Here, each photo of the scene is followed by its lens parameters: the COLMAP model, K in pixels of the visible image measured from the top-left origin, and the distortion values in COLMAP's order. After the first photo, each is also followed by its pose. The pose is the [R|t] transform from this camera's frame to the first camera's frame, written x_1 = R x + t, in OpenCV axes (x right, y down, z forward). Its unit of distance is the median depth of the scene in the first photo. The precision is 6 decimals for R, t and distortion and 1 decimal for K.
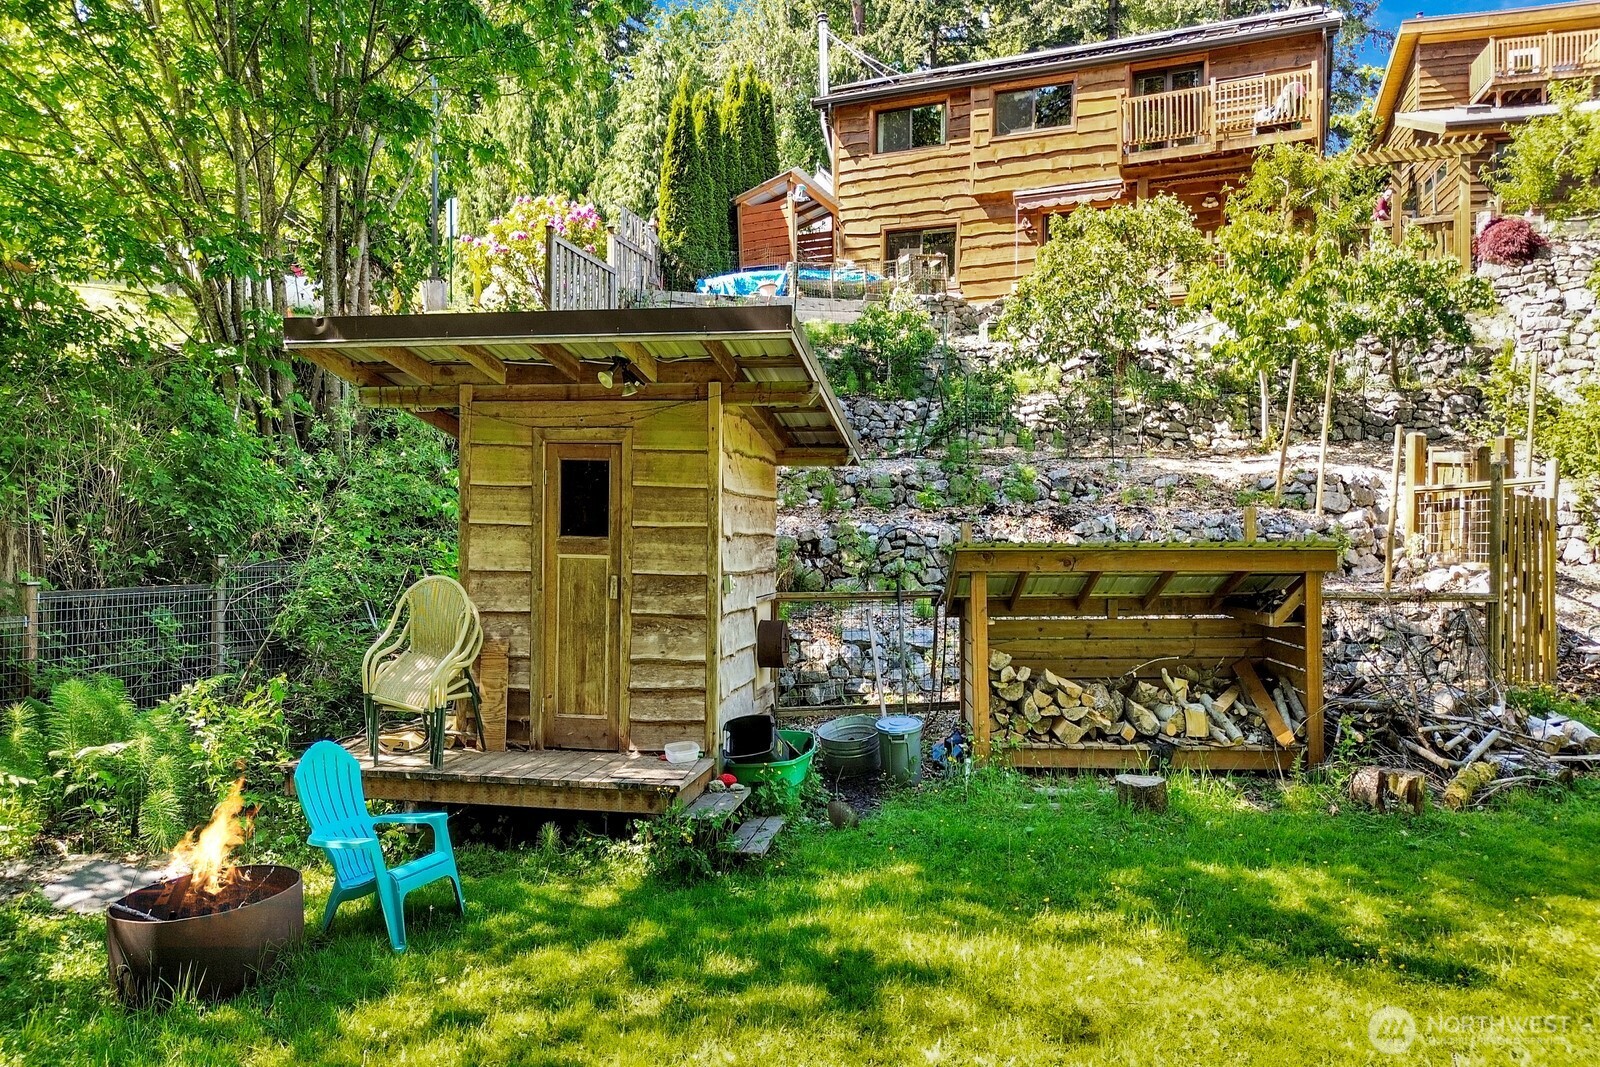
lens RADIAL K [[1163.1, 0, 800.0], [0, 1163.1, 533.5], [0, 0, 1]] dist [0.110162, -0.101705]
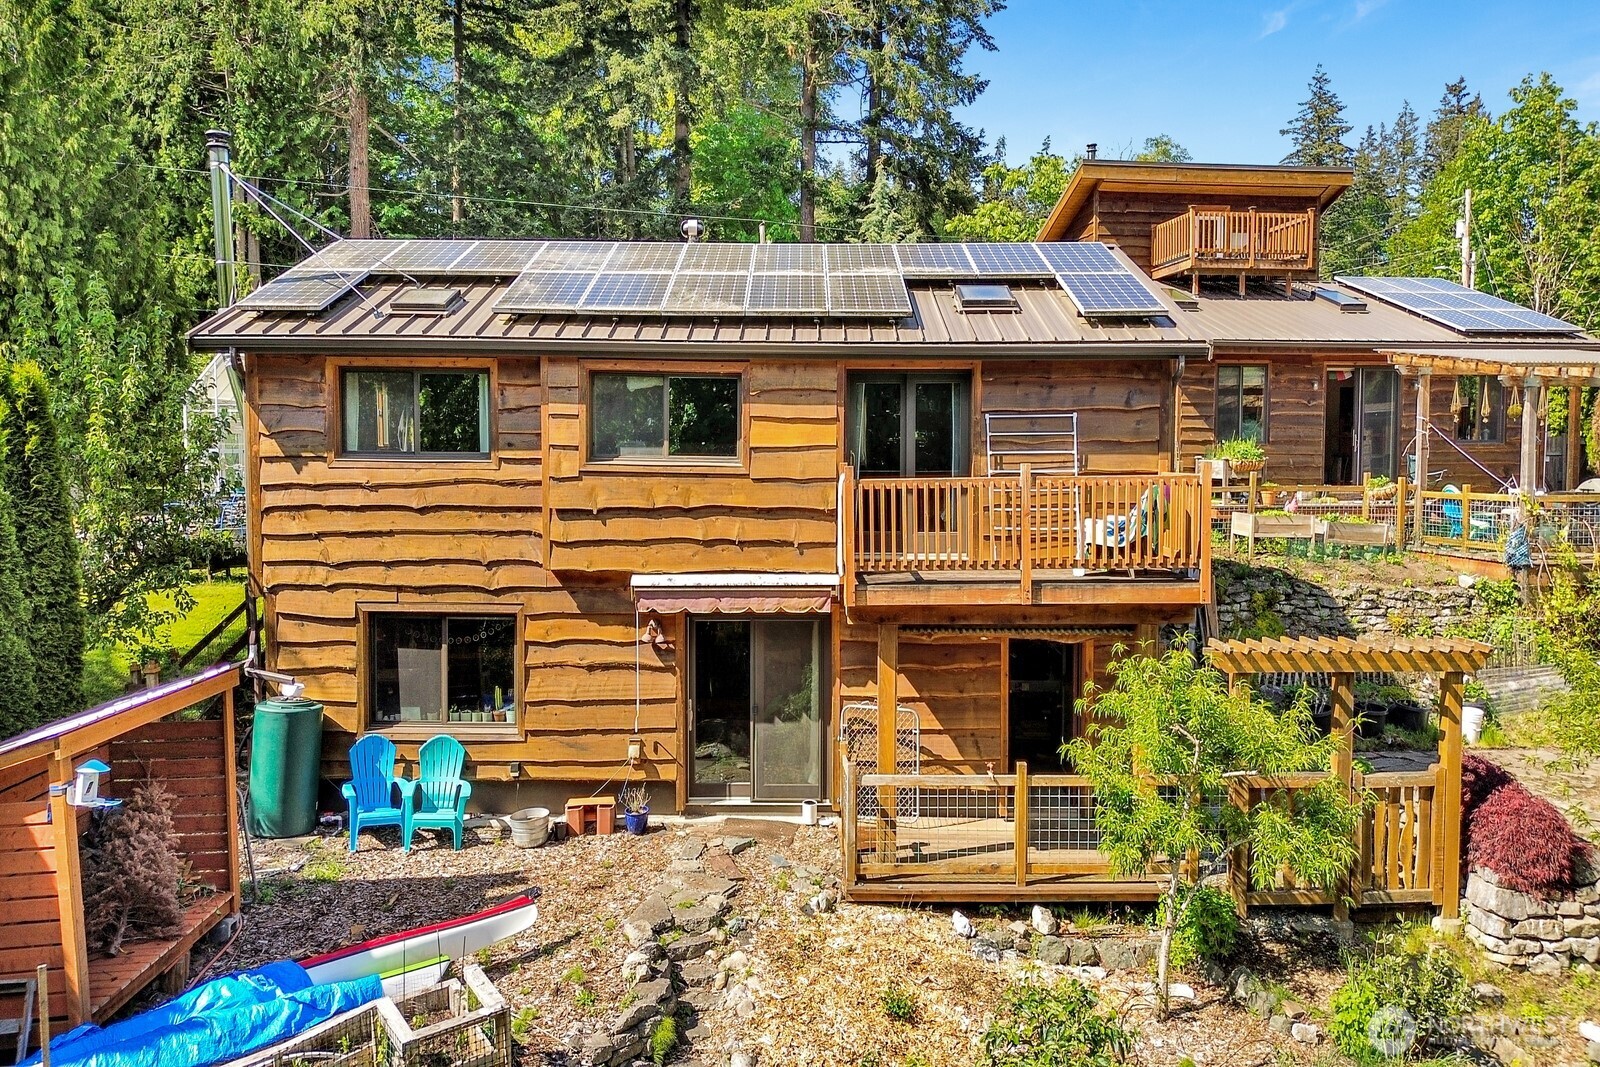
lens RADIAL K [[1163.1, 0, 800.0], [0, 1163.1, 533.5], [0, 0, 1]] dist [0.110162, -0.101705]
pose [[0.926931, -0.022520, 0.374556, 0.058296], [-0.001370, 0.997988, 0.063393, -0.331878], [-0.375230, -0.059274, 0.925035, 0.488628]]
